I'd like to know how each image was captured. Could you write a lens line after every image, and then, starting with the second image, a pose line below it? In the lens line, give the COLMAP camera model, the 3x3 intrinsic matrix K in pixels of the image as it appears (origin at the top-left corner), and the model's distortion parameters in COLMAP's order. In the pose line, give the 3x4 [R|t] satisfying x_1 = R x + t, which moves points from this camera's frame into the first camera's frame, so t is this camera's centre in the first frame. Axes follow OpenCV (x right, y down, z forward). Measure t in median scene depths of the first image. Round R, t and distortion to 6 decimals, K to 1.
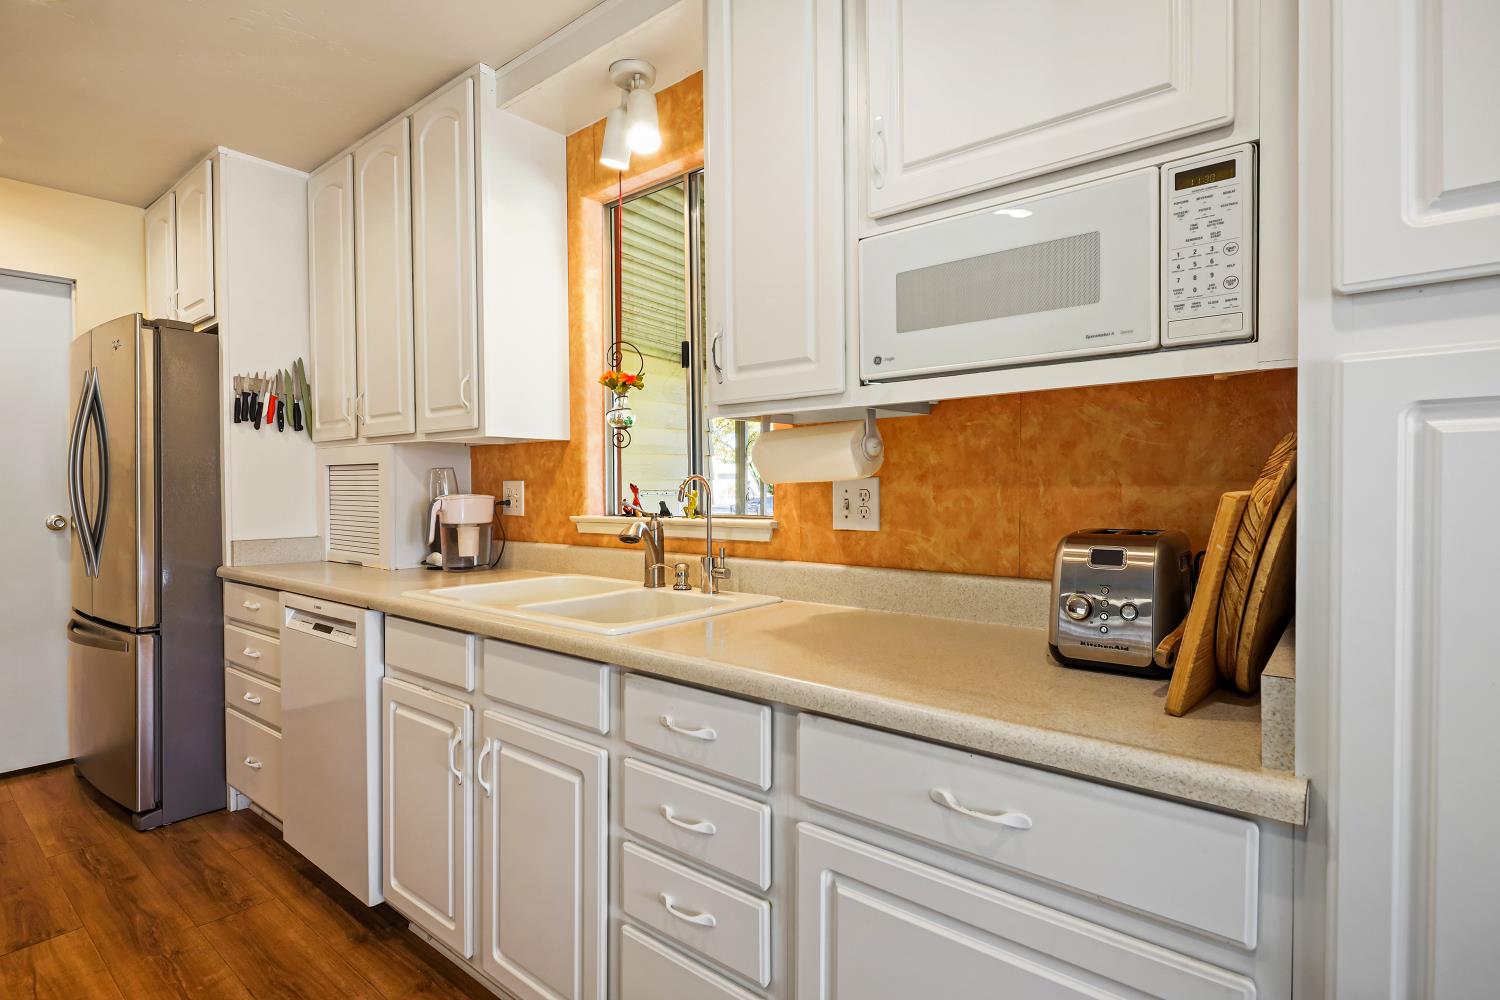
lens RADIAL K [[749.7, 0, 746.0], [0, 749.7, 482.0], [0, 0, 1]] dist [-0.002095, -0.001030]
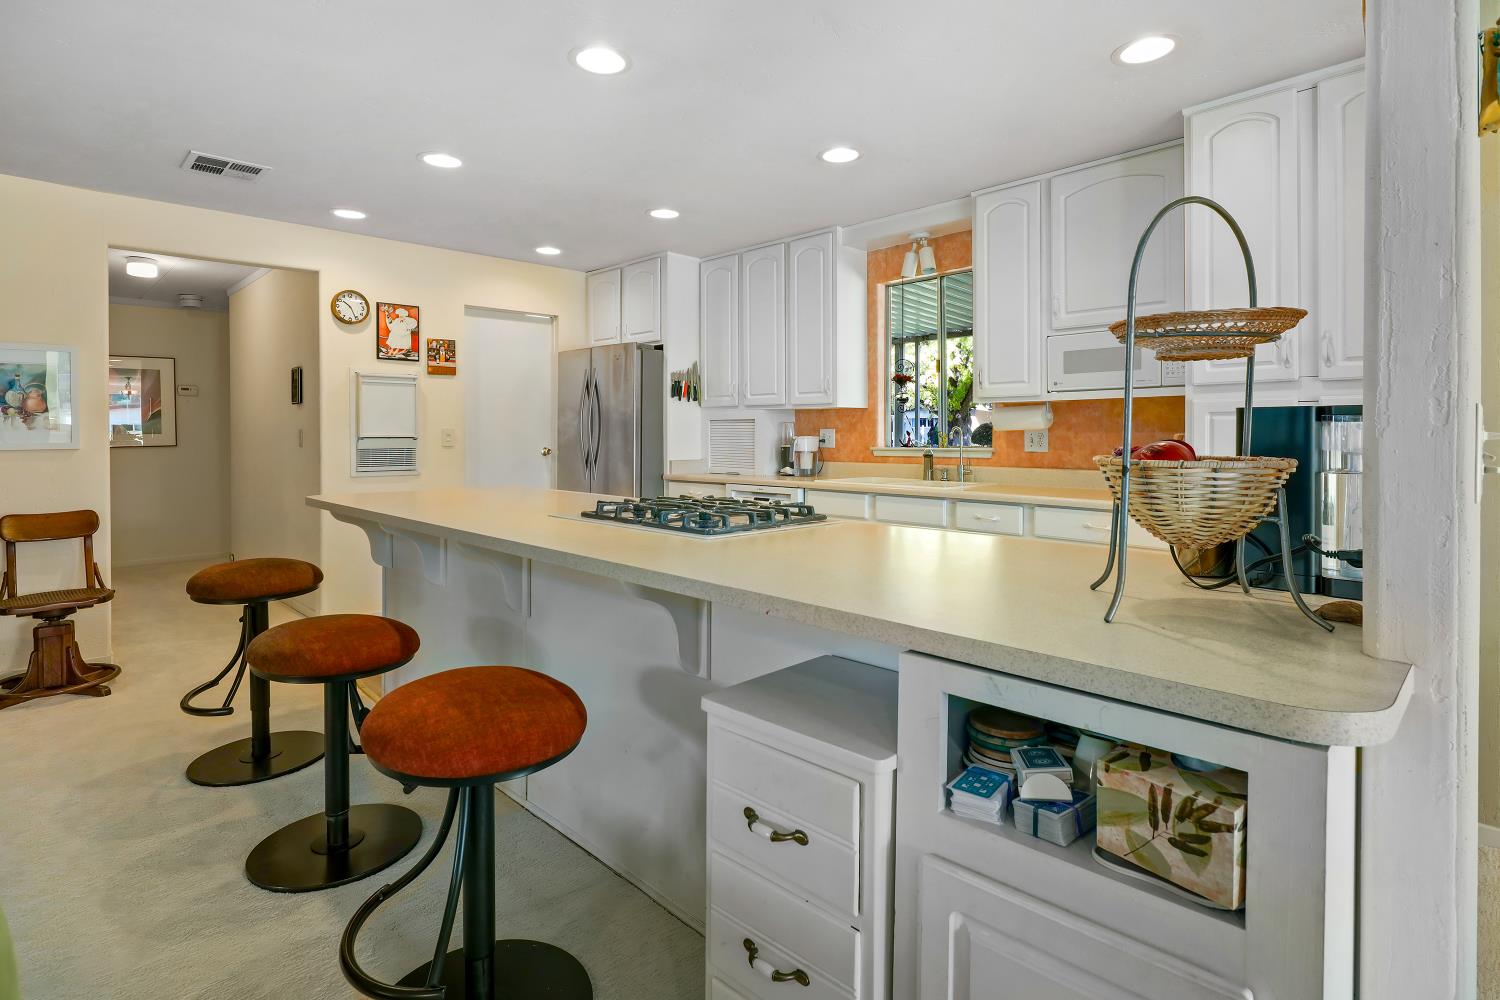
lens RADIAL K [[709.0, 0, 751.7], [0, 709.0, 424.1], [0, 0, 1]] dist [-0.000259, -0.000113]
pose [[0.992425, 0.003410, -0.122808, -0.307516], [-0.004493, 0.999953, -0.008547, 0.002329], [0.122773, 0.009034, 0.992394, -0.849651]]
